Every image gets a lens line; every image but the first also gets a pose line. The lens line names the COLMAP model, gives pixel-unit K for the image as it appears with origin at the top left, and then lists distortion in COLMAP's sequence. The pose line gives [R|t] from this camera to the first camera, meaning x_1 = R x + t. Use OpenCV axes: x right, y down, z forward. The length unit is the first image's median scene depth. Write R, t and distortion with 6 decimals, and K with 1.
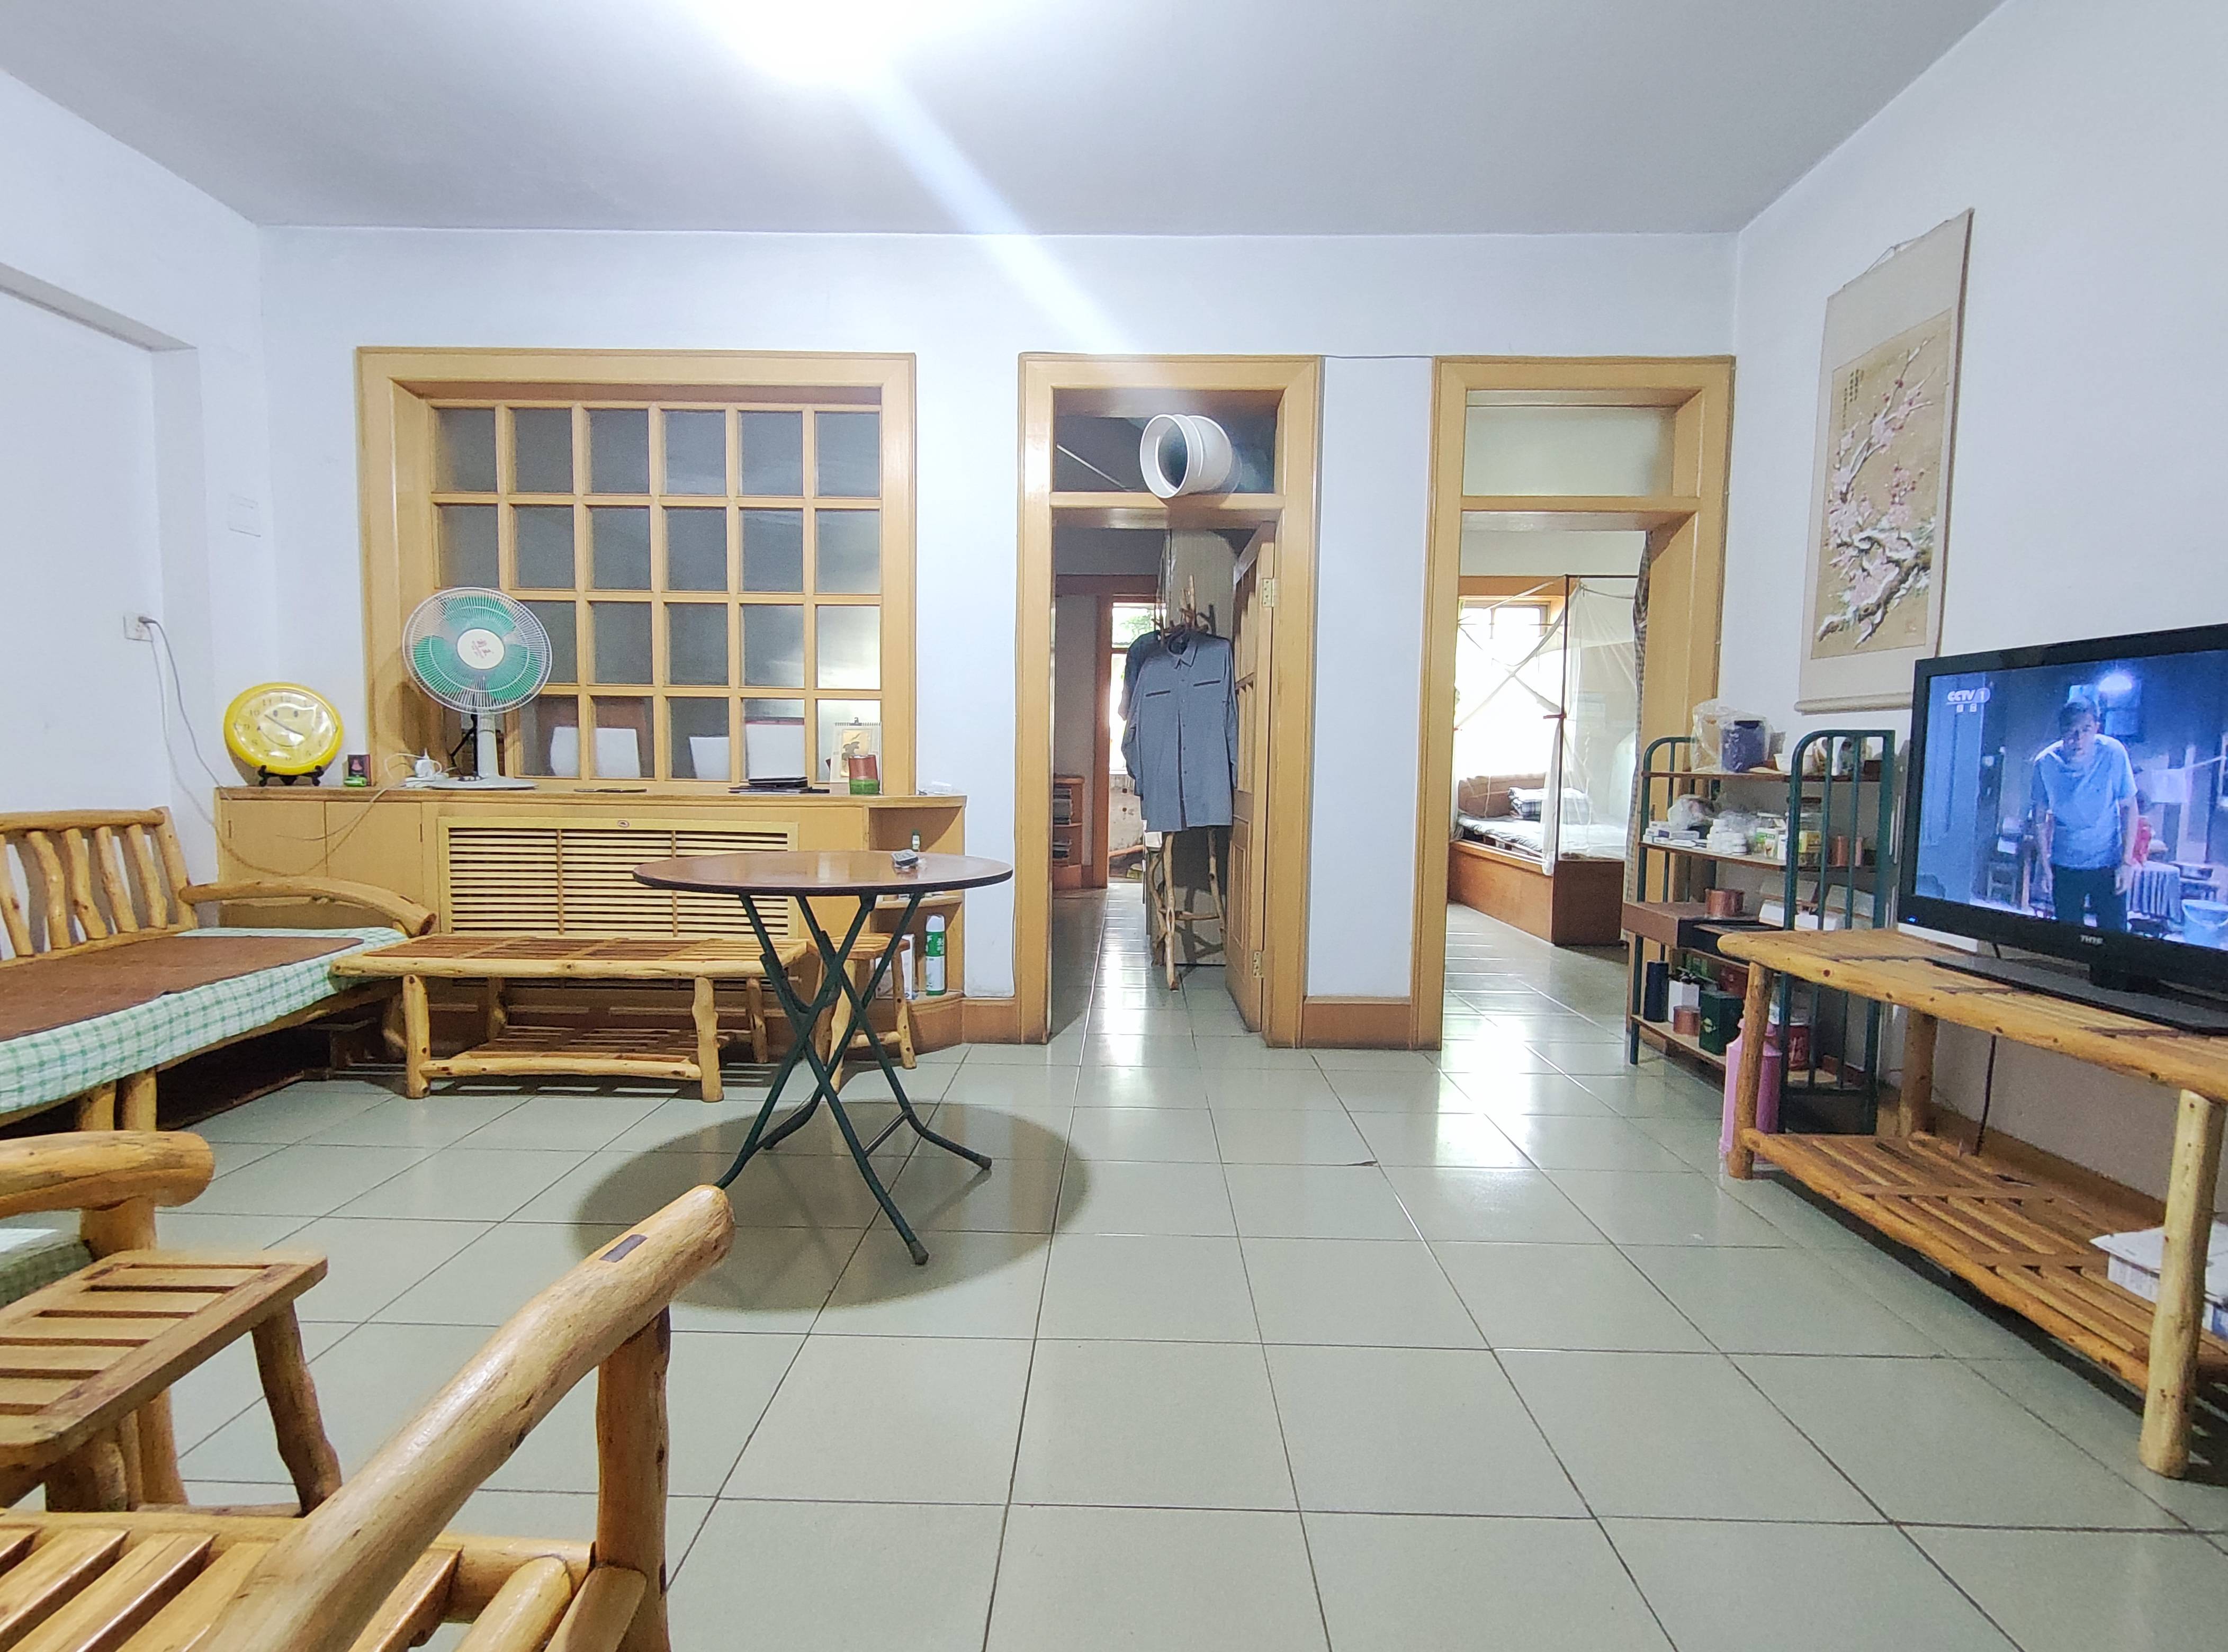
lens RADIAL K [[1010.0, 0, 1107.2], [0, 1010.0, 827.4], [0, 0, 1]] dist [0.001058, 0.000028]
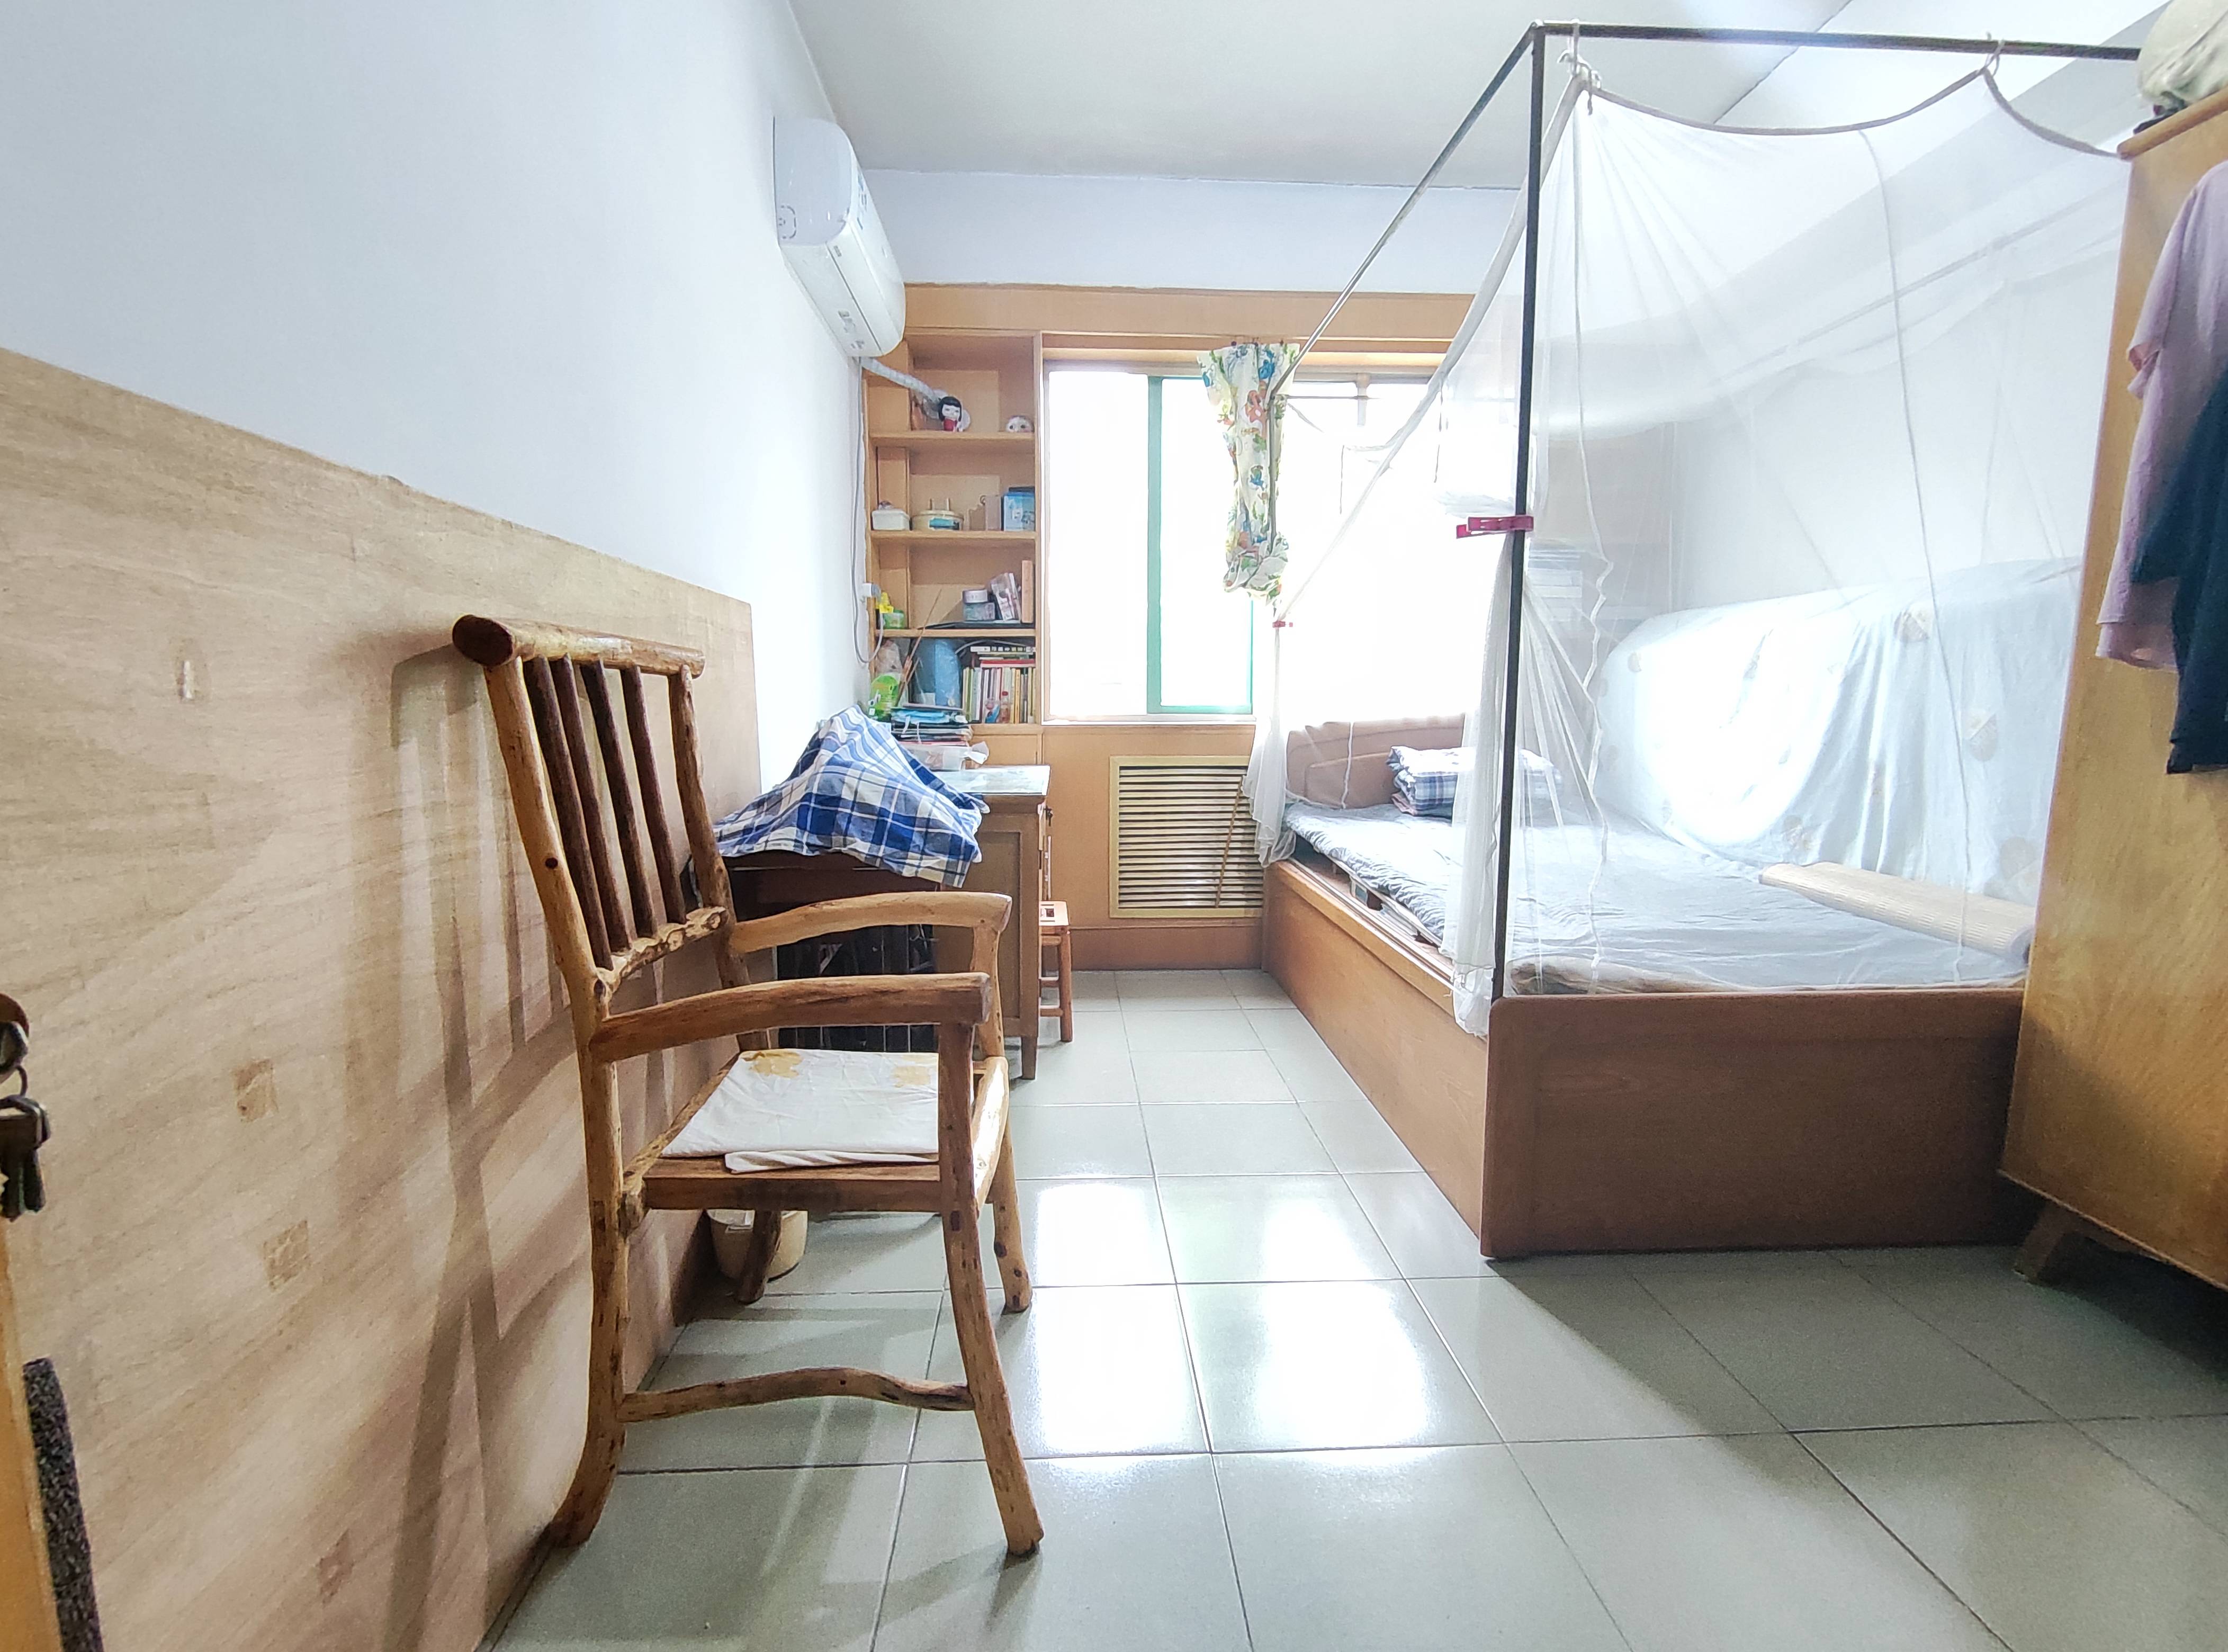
lens RADIAL K [[1010.0, 0, 1117.5], [0, 1010.0, 832.6], [0, 0, 1]] dist [0.001058, 0.000028]
pose [[0.996733, -0.022381, 0.077598, 0.245647], [0.018273, 0.998414, 0.053246, -0.028143], [-0.078667, -0.051654, 0.995562, 0.565523]]
